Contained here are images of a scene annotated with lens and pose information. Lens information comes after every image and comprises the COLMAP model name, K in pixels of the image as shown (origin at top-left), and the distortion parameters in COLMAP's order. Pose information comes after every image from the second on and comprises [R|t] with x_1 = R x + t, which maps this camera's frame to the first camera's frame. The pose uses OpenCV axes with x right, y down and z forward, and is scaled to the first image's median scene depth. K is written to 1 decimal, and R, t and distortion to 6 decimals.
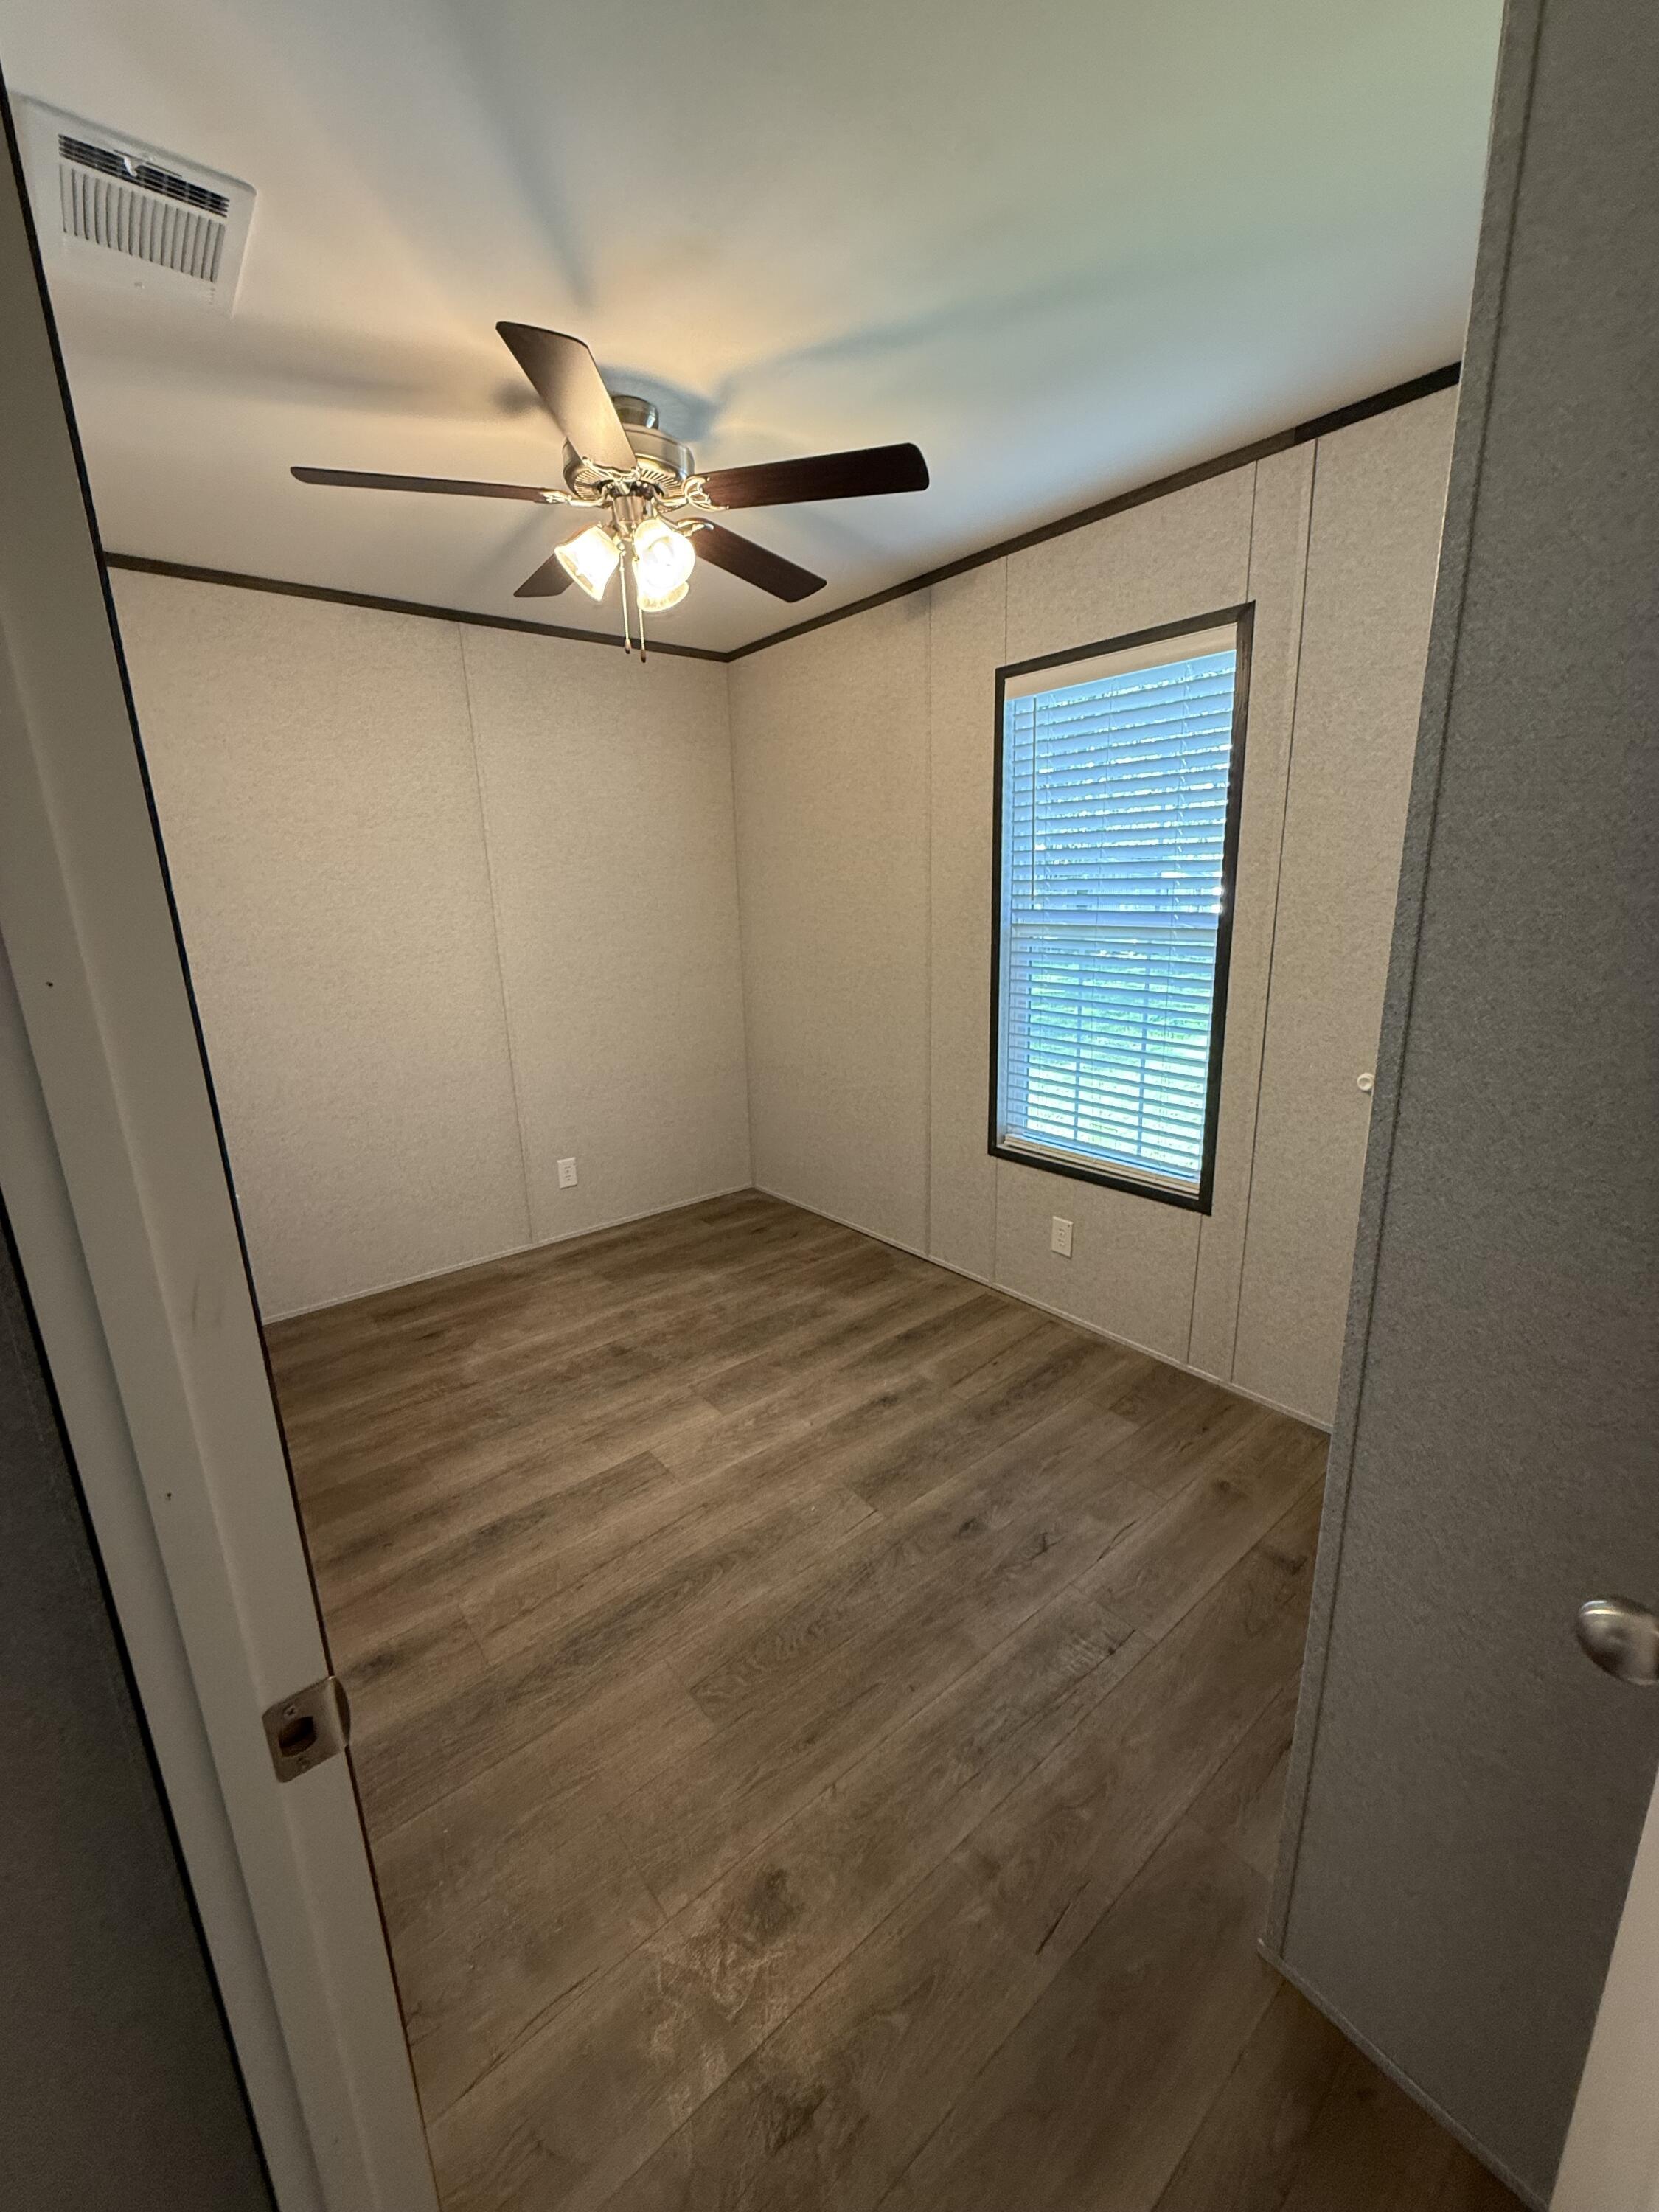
lens RADIAL K [[876.6, 0, 829.5], [0, 876.6, 1106.0], [0, 0, 1]] dist [-0.001046, -0.000259]
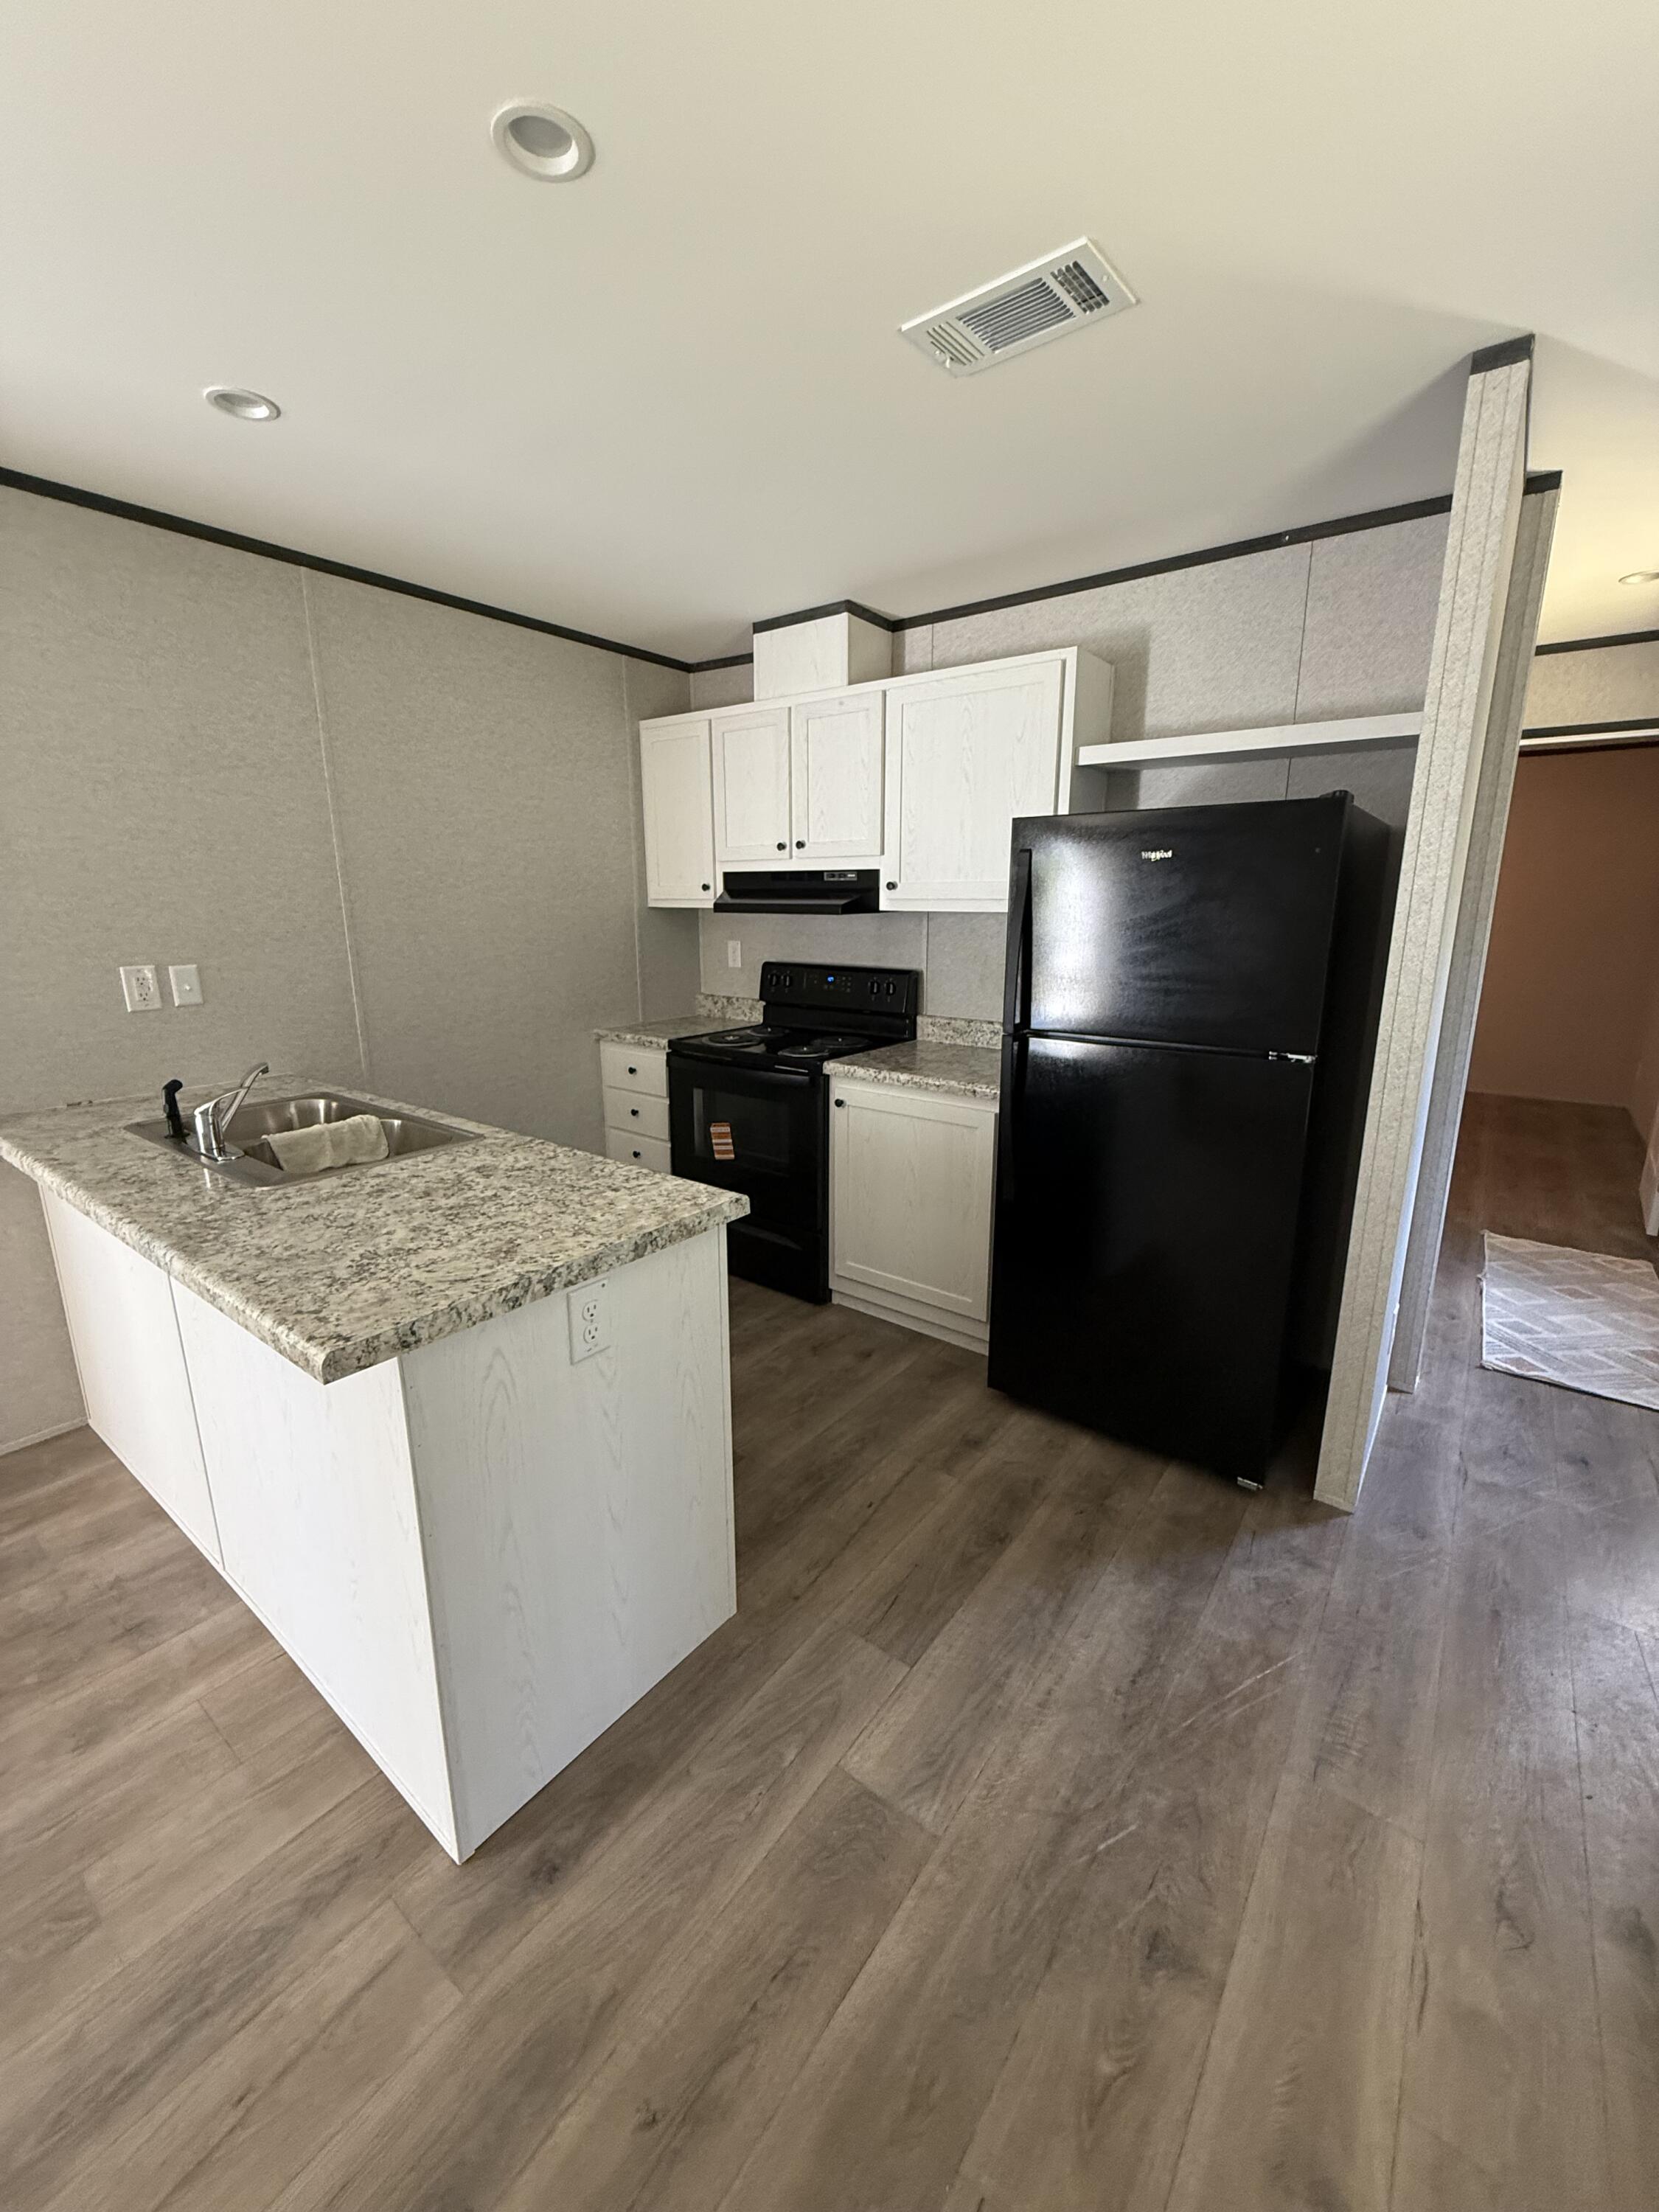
lens RADIAL K [[876.6, 0, 829.5], [0, 876.6, 1106.0], [0, 0, 1]] dist [-0.001046, -0.000259]
pose [[-0.972182, 0.075686, -0.221661, -0.015987], [-0.035186, 0.888424, 0.457673, -0.323309], [0.231569, 0.452741, -0.861047, 1.299780]]
